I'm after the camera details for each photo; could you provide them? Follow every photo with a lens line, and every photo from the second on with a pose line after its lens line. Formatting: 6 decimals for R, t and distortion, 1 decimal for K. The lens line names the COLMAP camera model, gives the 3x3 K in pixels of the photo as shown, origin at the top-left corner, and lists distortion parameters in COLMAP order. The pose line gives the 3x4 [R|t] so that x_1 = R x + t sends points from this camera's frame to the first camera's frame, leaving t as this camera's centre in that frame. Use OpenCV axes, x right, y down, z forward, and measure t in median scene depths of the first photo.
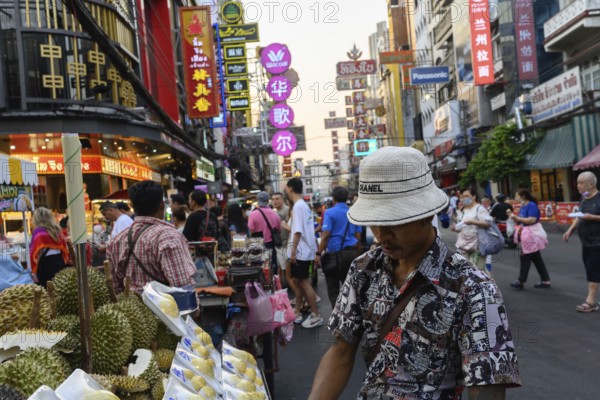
lens RADIAL K [[568.1, 0, 300.0], [0, 568.1, 200.0], [0, 0, 1]] dist [0.109167, 0.001573]
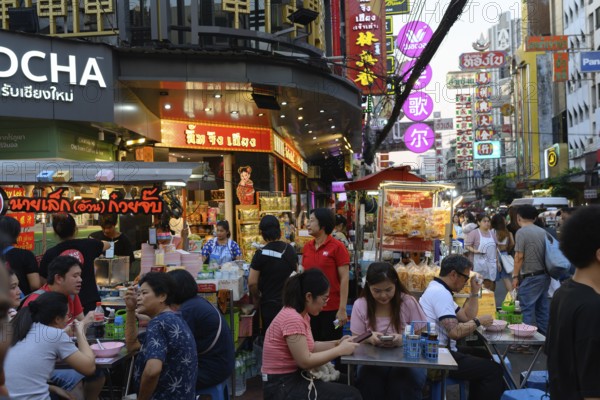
lens RADIAL K [[568.1, 0, 300.0], [0, 568.1, 200.0], [0, 0, 1]] dist [0.109167, 0.001573]
pose [[0.989810, 0.048640, -0.133828, -0.086160], [-0.049525, 0.998768, -0.003285, 0.004735], [0.133503, 0.009879, 0.990999, 0.125559]]
